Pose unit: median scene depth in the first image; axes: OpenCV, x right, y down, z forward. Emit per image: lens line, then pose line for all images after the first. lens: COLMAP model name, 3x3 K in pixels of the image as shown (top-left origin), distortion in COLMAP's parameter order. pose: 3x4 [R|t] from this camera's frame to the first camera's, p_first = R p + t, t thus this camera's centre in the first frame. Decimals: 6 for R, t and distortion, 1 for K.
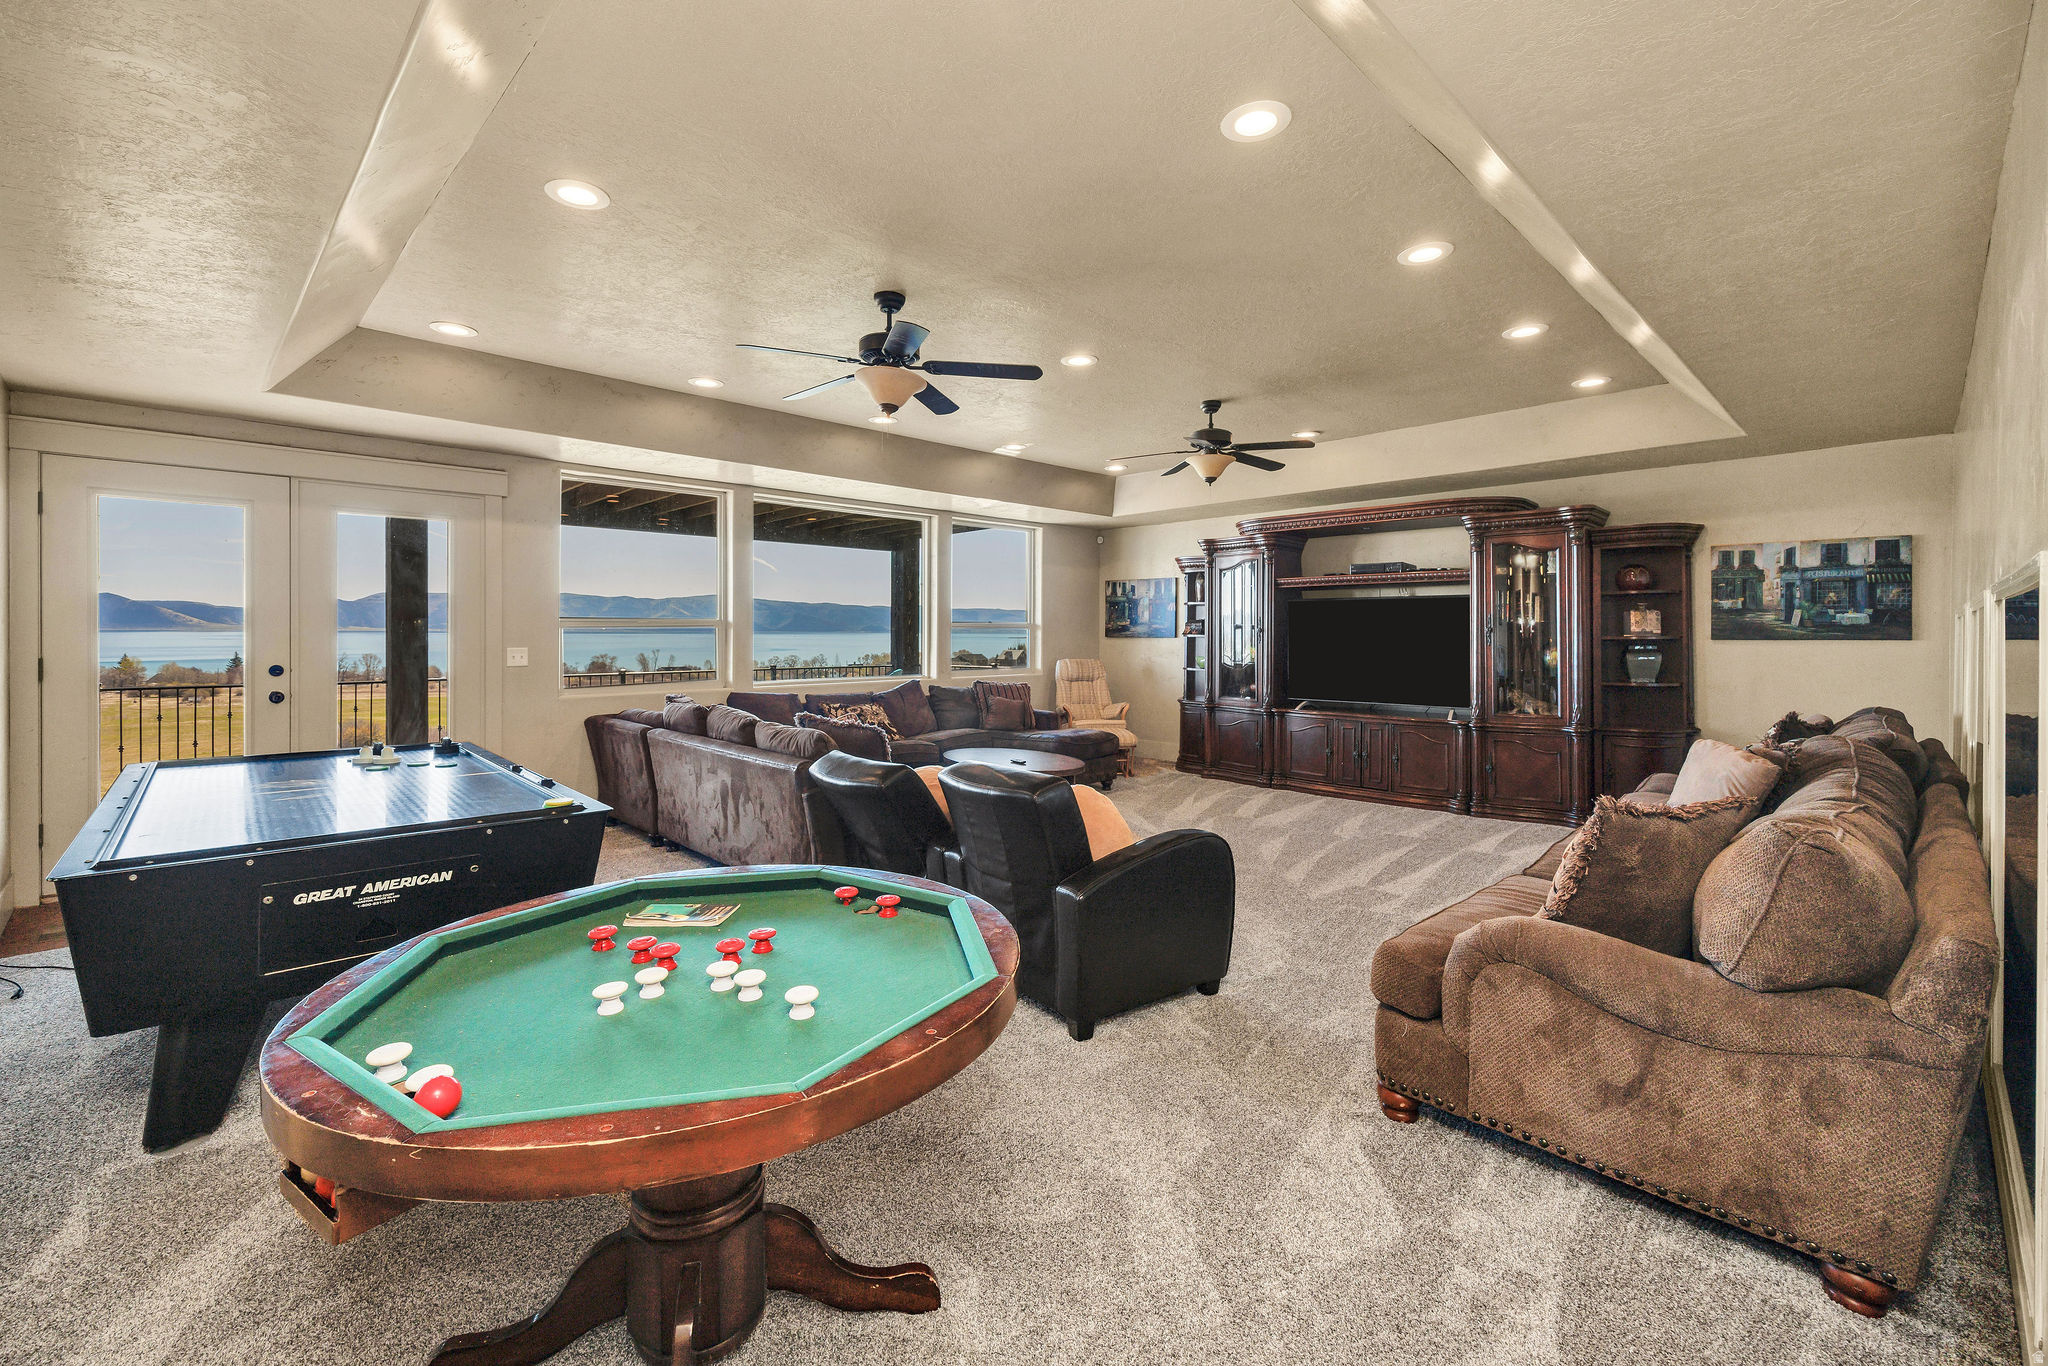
lens RADIAL K [[852.1, 0, 1012.3], [0, 852.1, 637.5], [0, 0, 1]] dist [-0.007022, 0.001675]
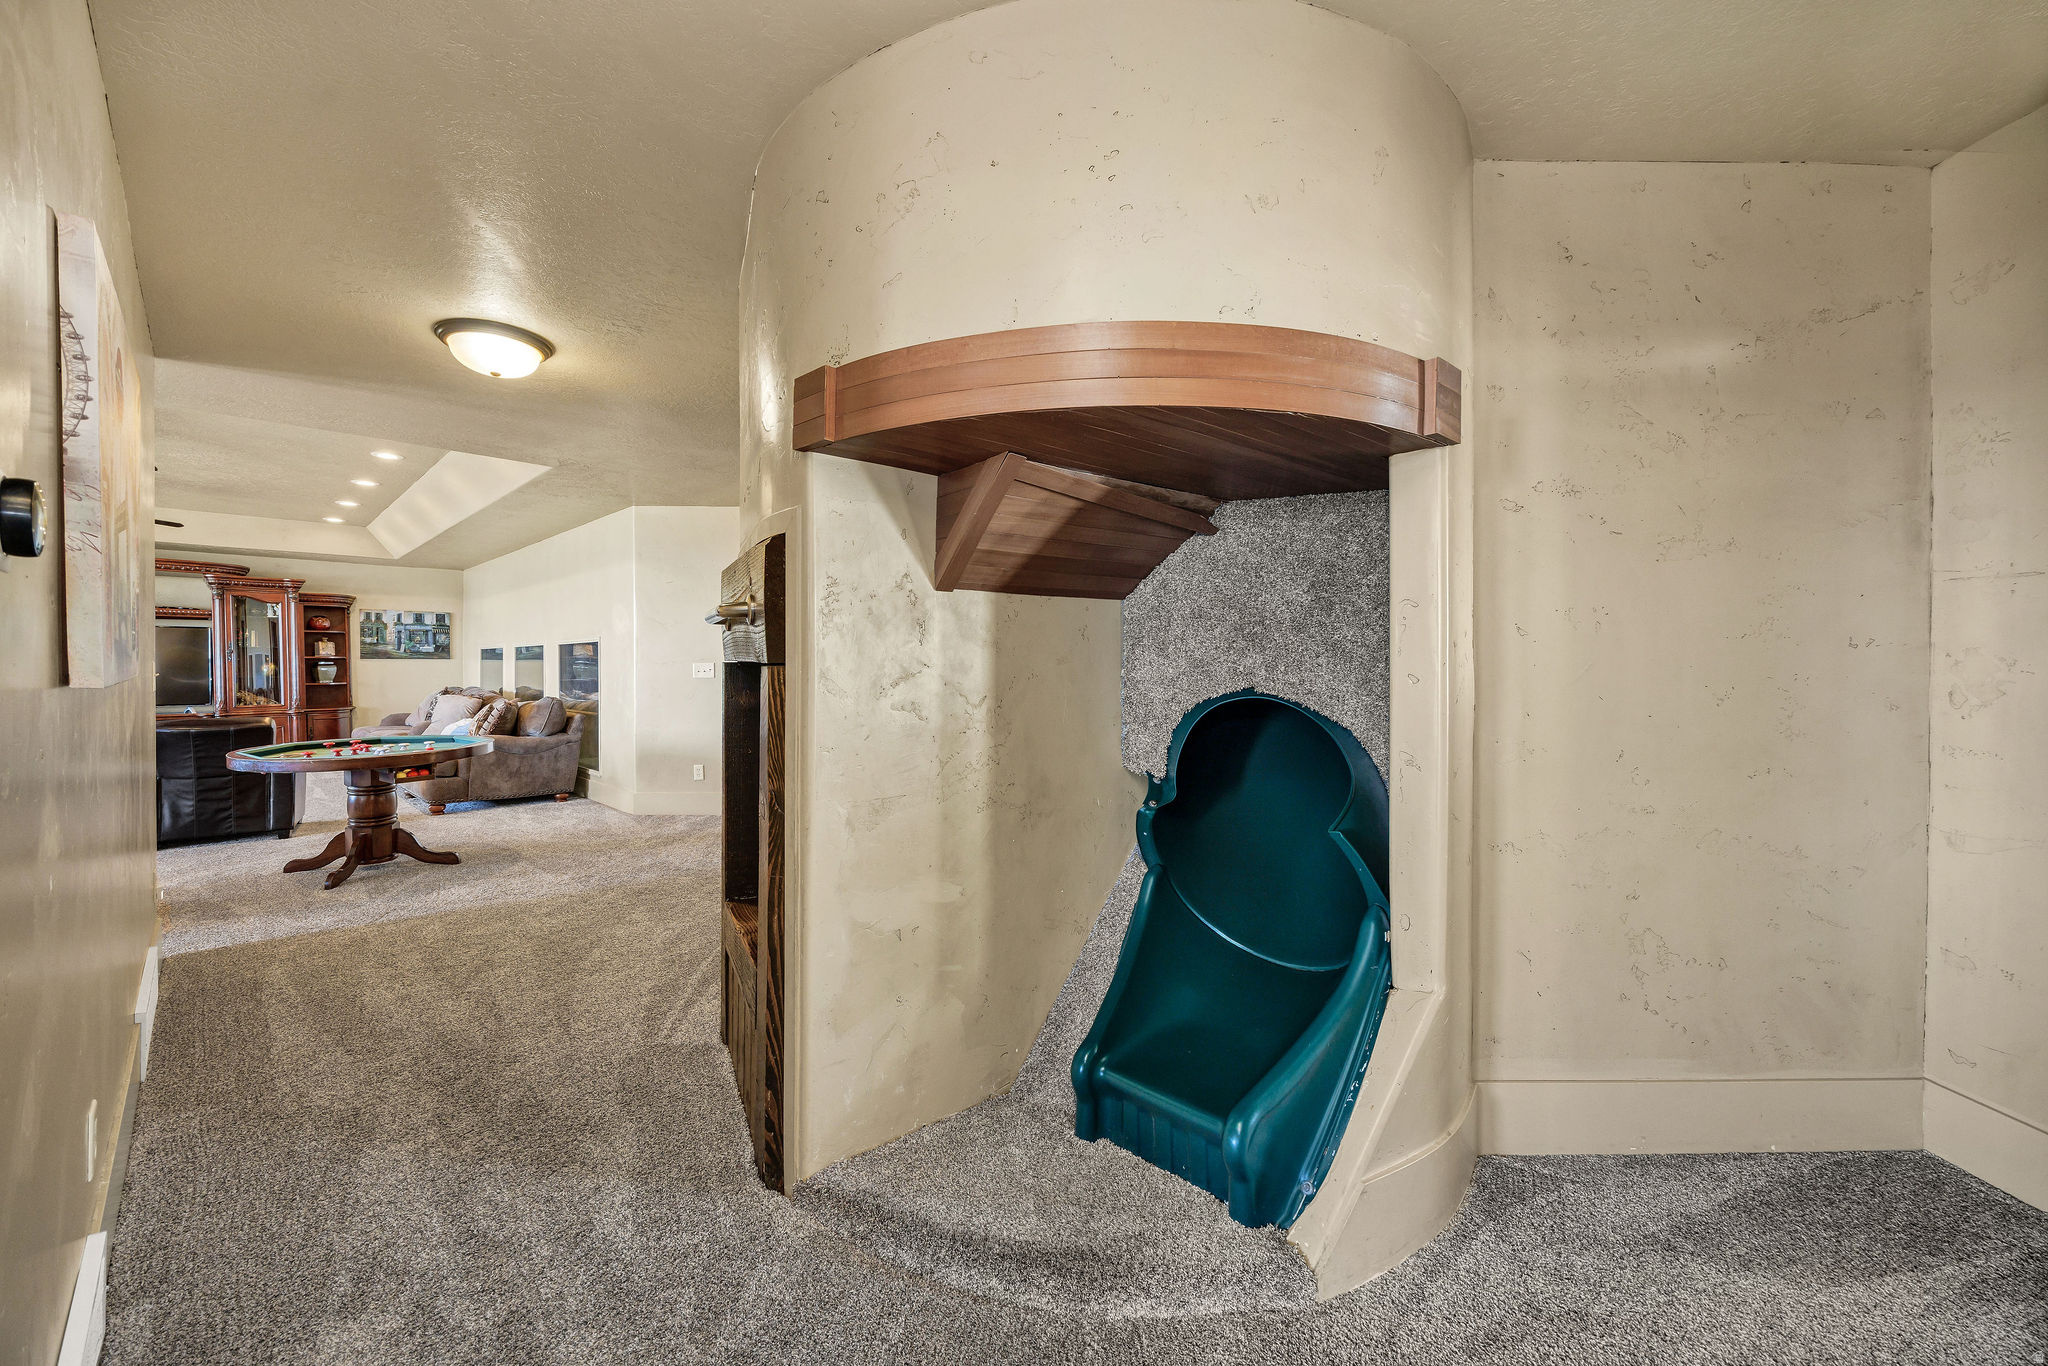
lens RADIAL K [[776.6, 0, 1006.0], [0, 776.6, 675.3], [0, 0, 1]] dist [-0.001239, 0.000039]
pose [[-0.046103, -0.011885, 0.998866, -0.899696], [0.003438, 0.999921, 0.012056, 0.022017], [-0.998931, 0.003990, -0.046059, -0.324087]]
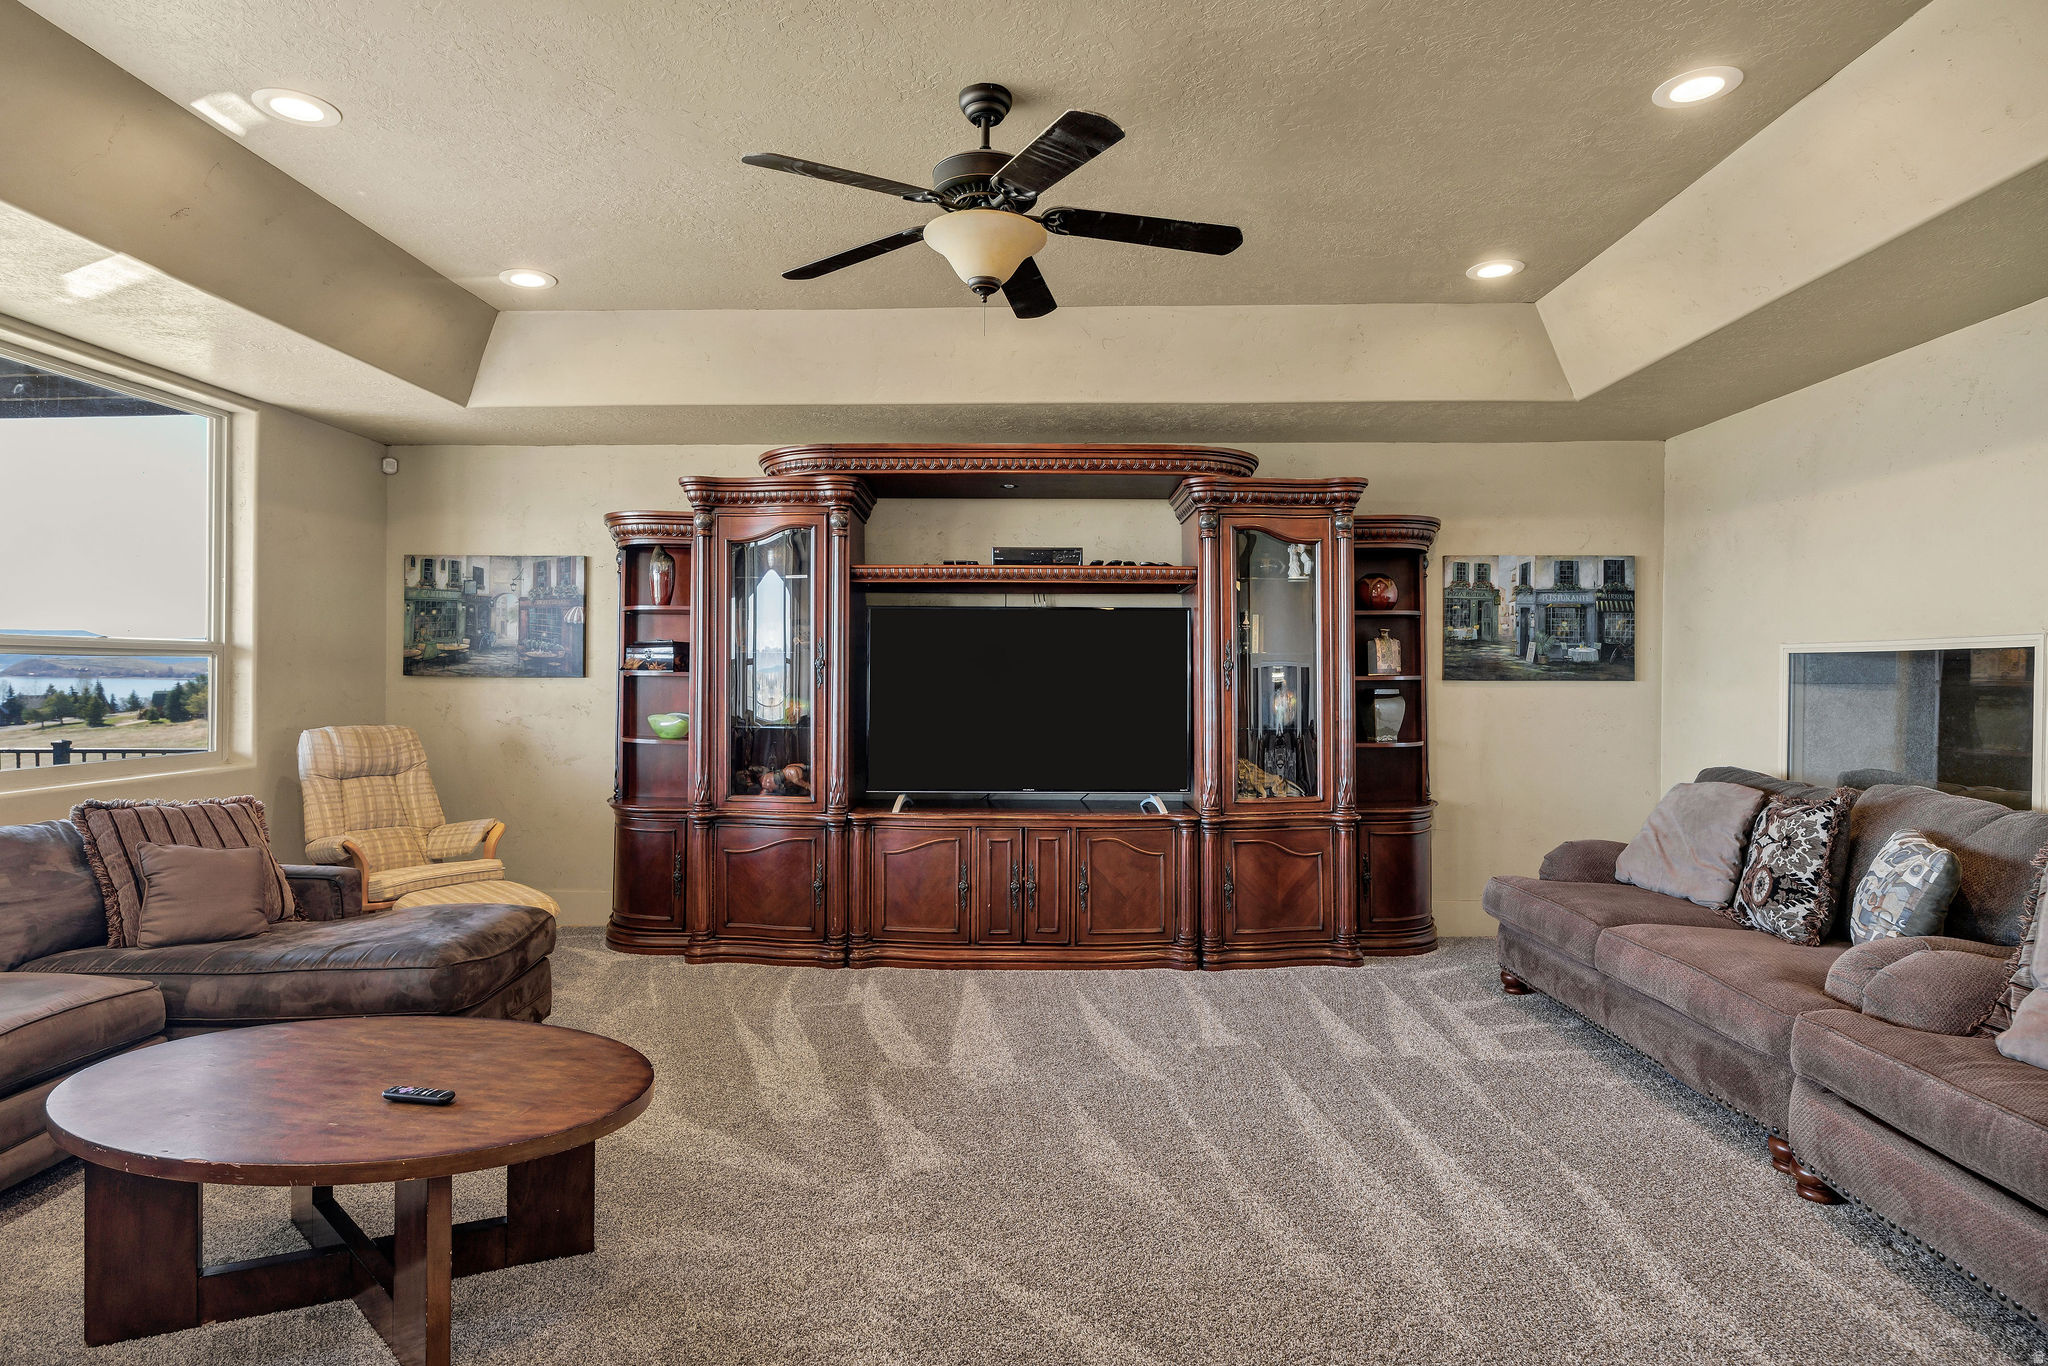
lens RADIAL K [[1088.2, 0, 1037.3], [0, 1088.2, 679.3], [0, 0, 1]] dist [-0.007653, -0.001023]
pose [[0.710428, -0.001754, 0.703768, -0.098307], [-0.000625, 0.999995, 0.003123, -0.001101], [-0.703770, -0.002659, 0.710423, 0.542396]]
